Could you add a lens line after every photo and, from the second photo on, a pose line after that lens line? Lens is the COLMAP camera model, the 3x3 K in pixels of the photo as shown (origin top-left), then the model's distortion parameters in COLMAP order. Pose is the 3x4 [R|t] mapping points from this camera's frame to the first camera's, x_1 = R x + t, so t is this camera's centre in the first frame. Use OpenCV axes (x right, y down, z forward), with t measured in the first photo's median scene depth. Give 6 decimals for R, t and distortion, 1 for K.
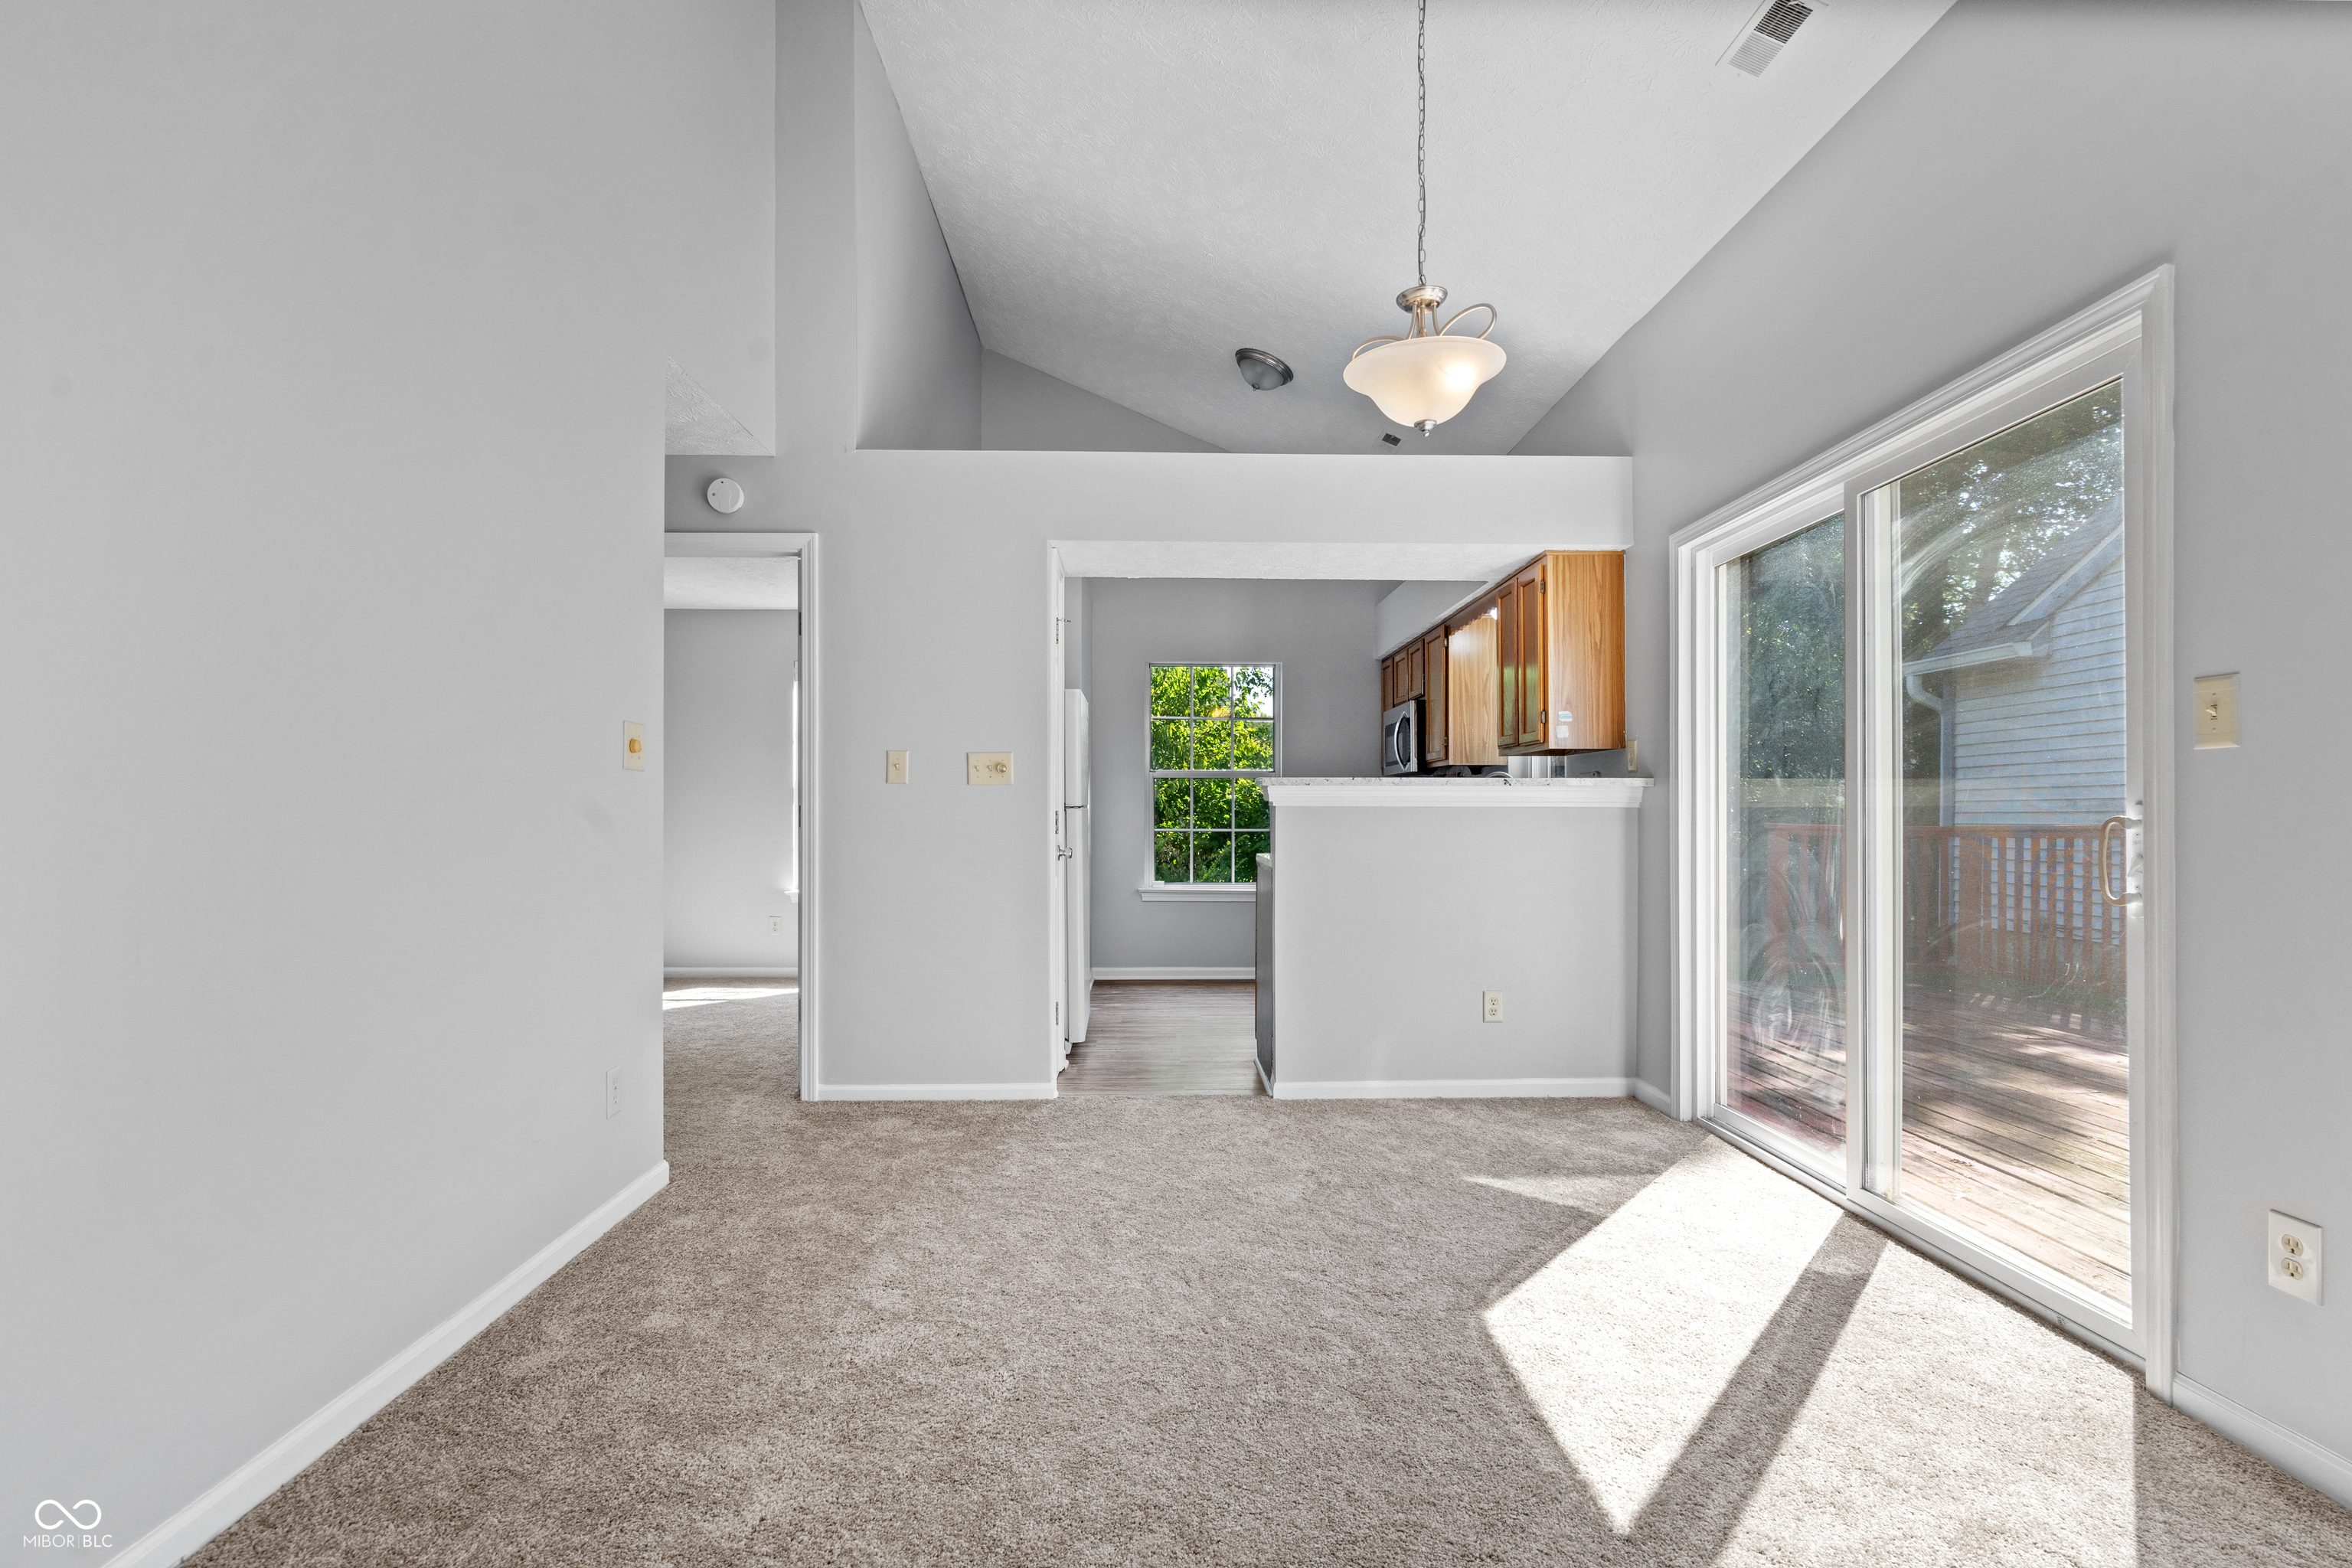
lens RADIAL K [[1109.5, 0, 1157.2], [0, 1109.5, 799.2], [0, 0, 1]] dist [0.000258, 0.000994]
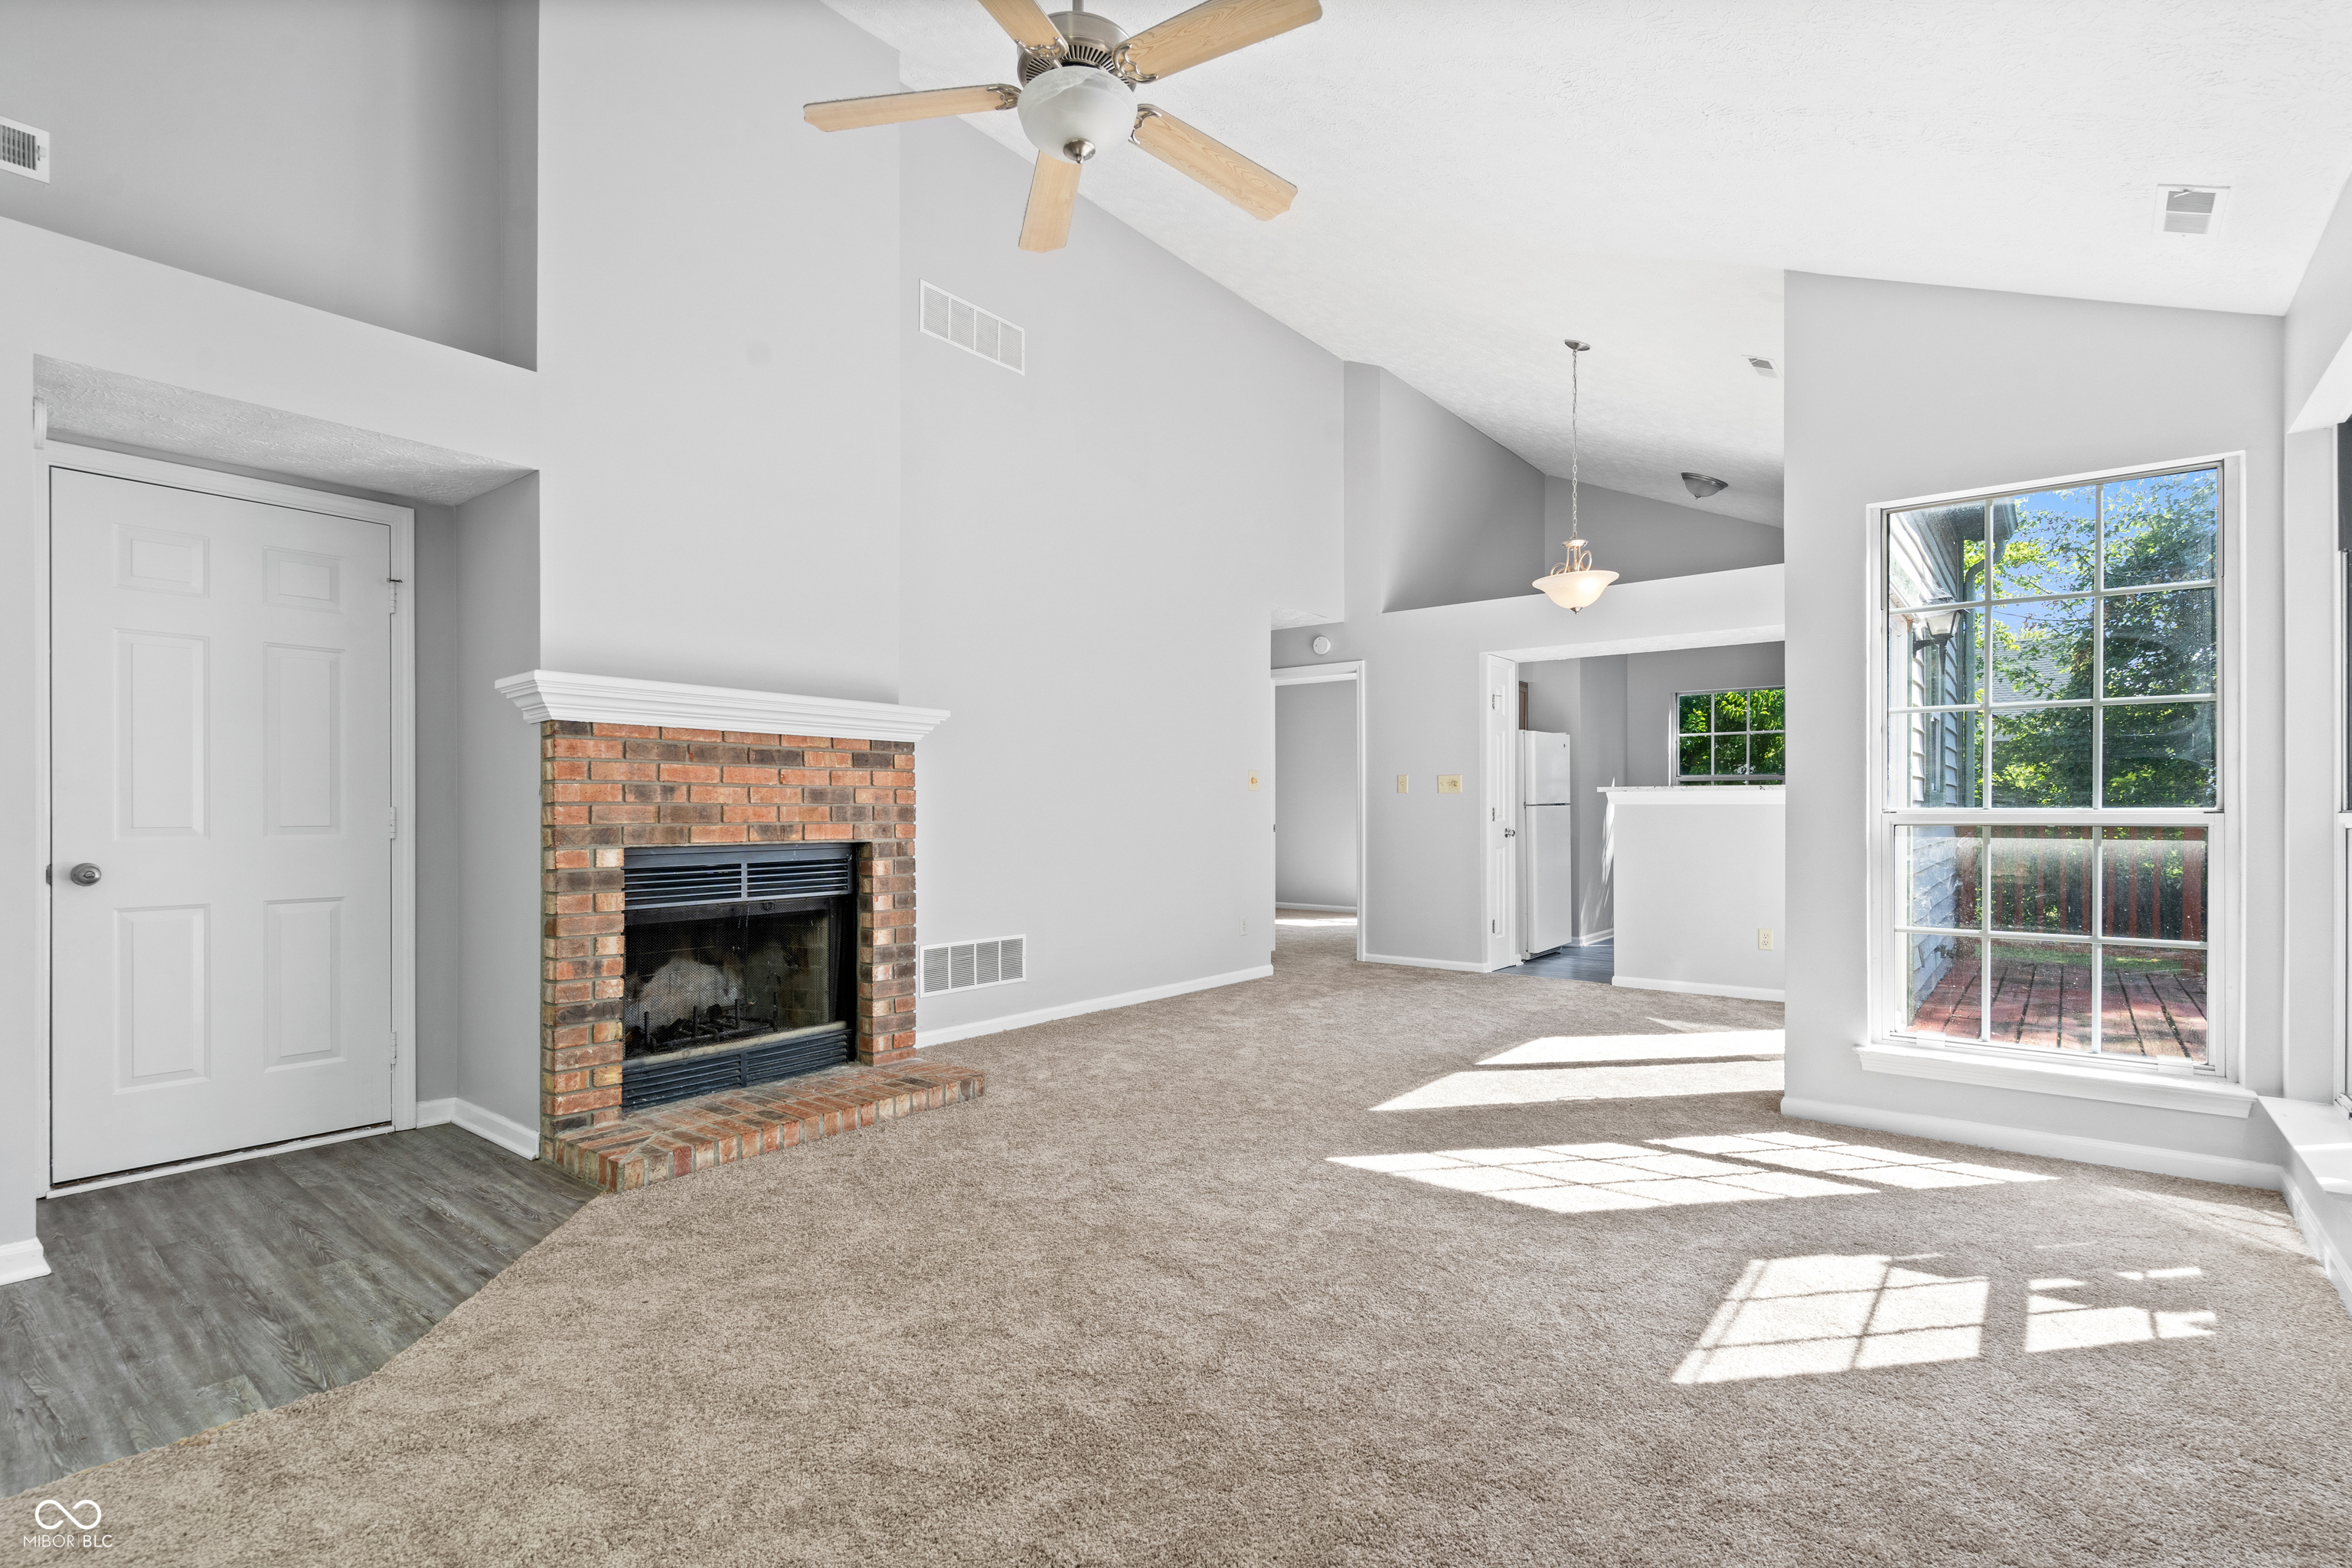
lens RADIAL K [[1109.5, 0, 1177.1], [0, 1109.5, 824.3], [0, 0, 1]] dist [0.000258, 0.000994]
pose [[0.770276, 0.007520, -0.637666, 0.537451], [0.010229, 0.999656, 0.024145, -0.008370], [0.637629, -0.025121, 0.769934, -0.542700]]
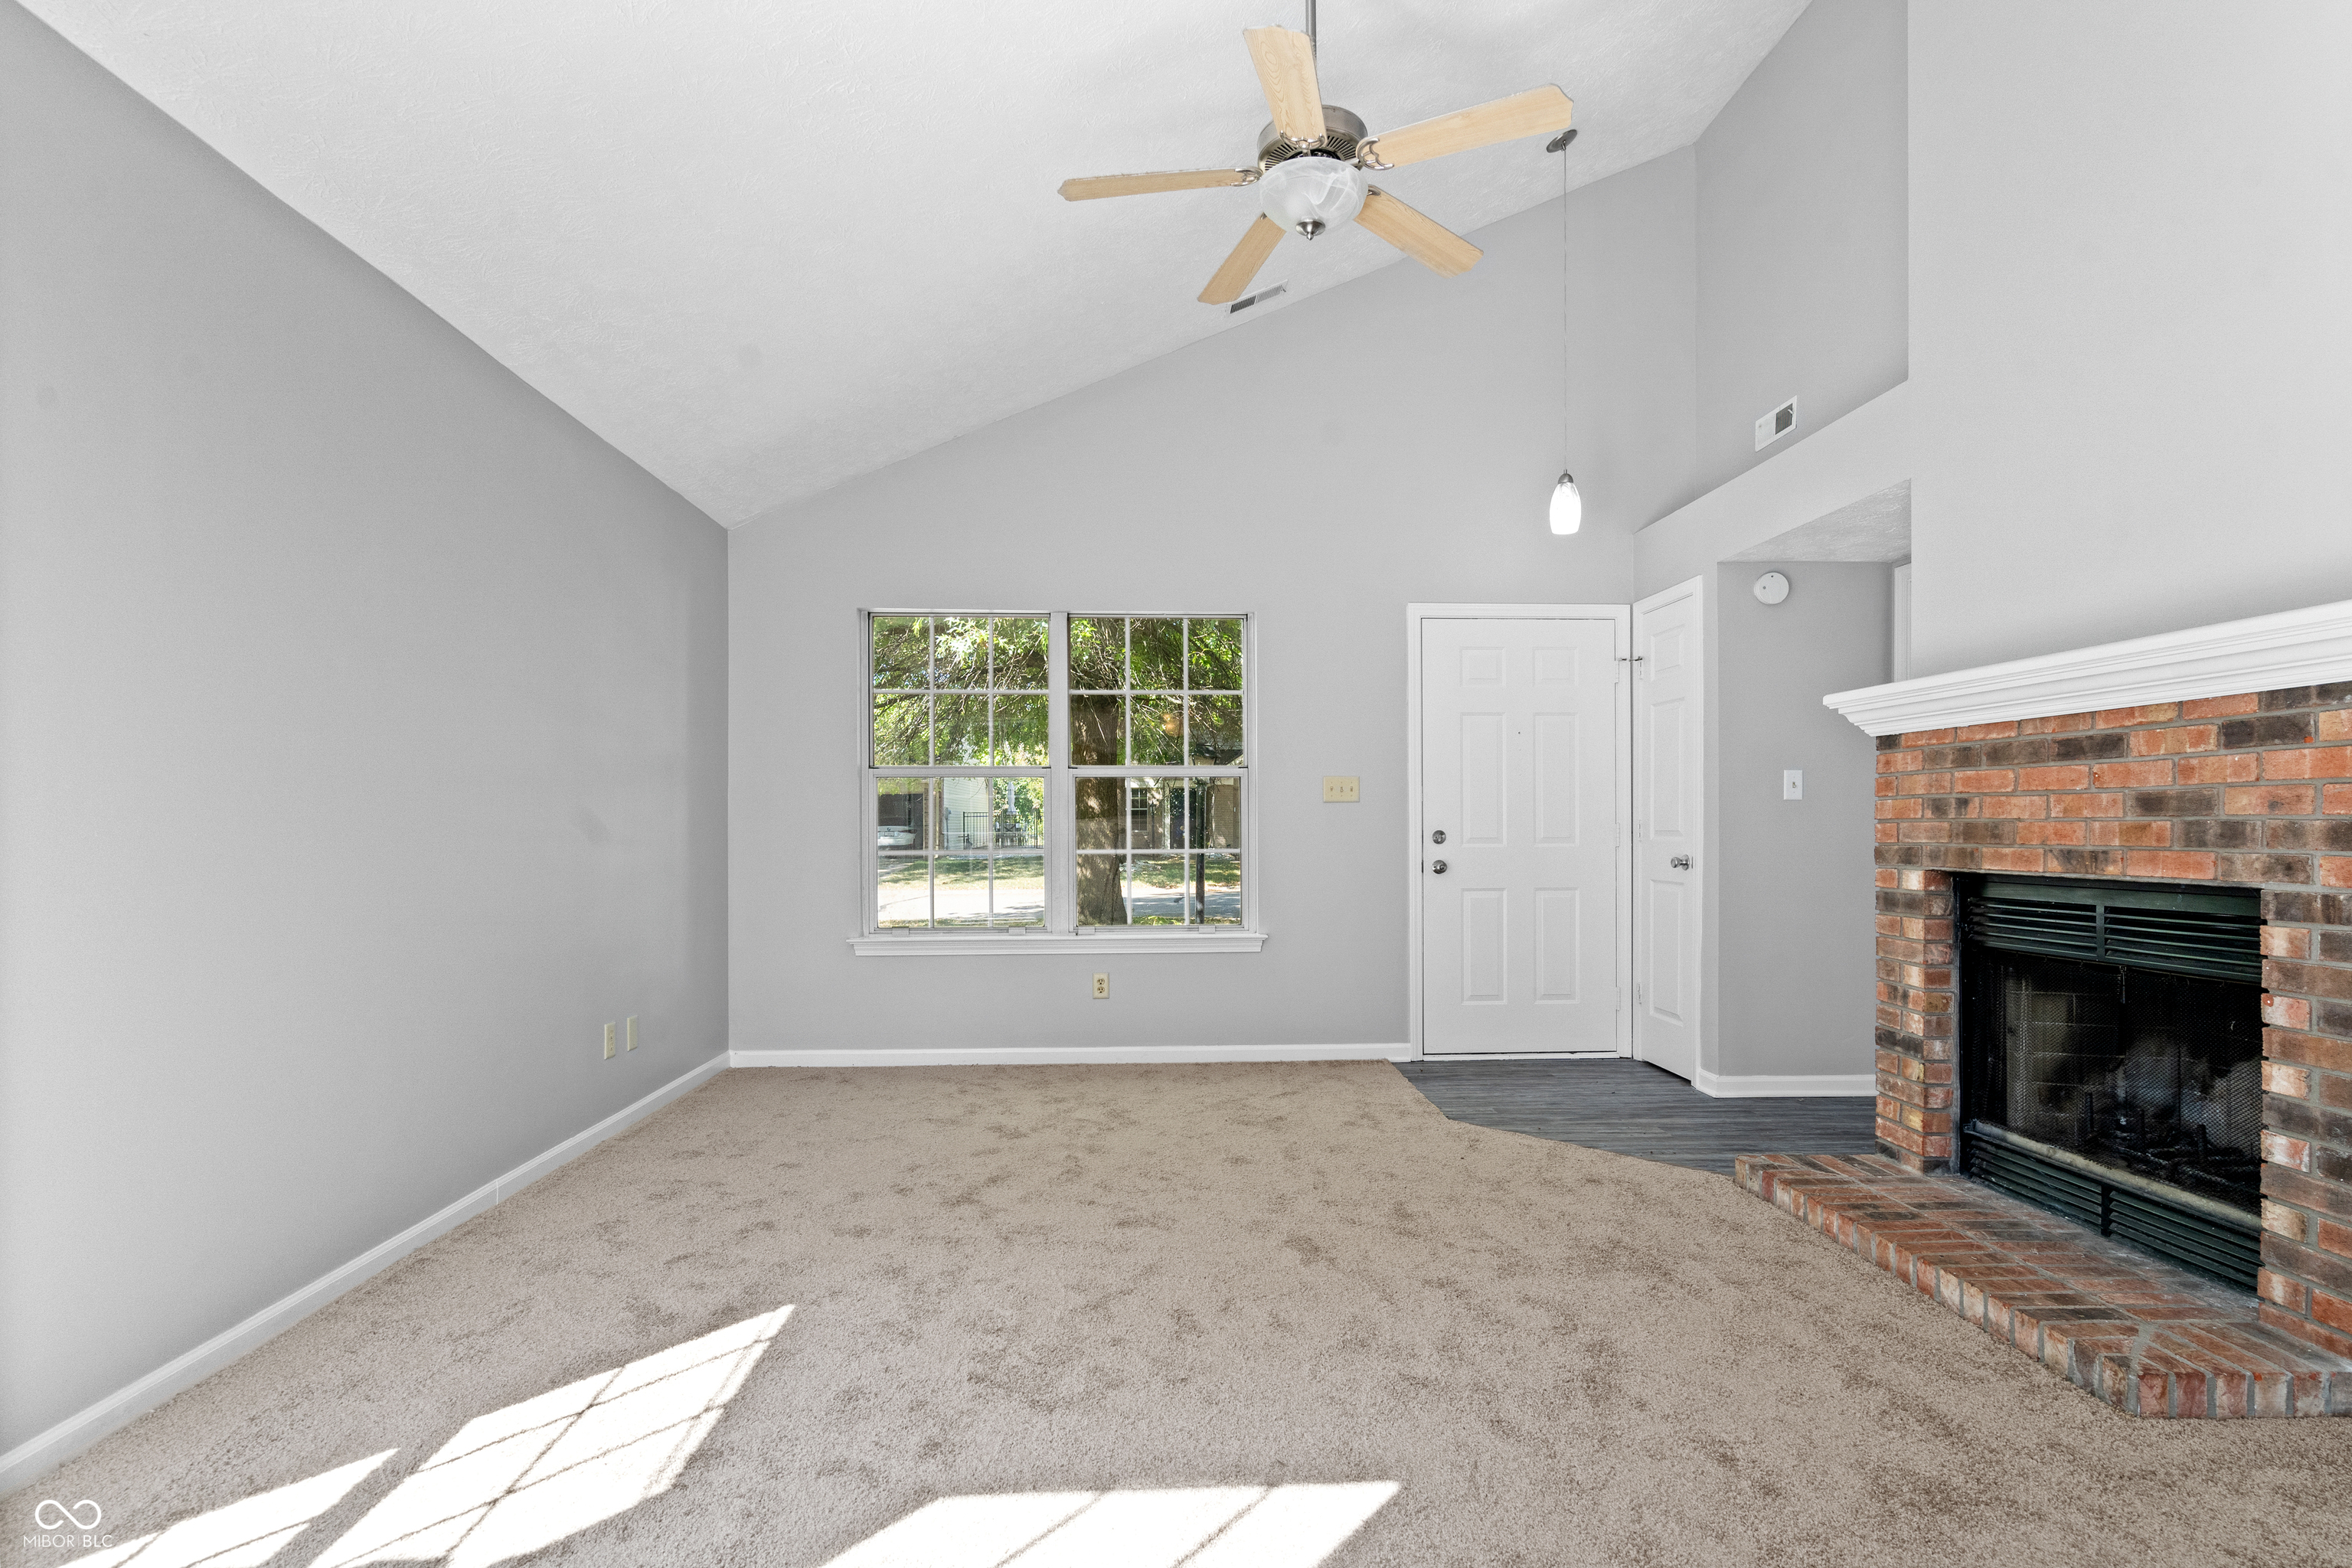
lens RADIAL K [[1109.5, 0, 1164.8], [0, 1109.5, 829.6], [0, 0, 1]] dist [0.000258, 0.000994]
pose [[-0.999771, 0.002303, -0.021286, 0.255700], [0.002580, 0.999912, -0.013001, 0.004630], [0.021254, -0.013052, -0.999689, 0.410939]]
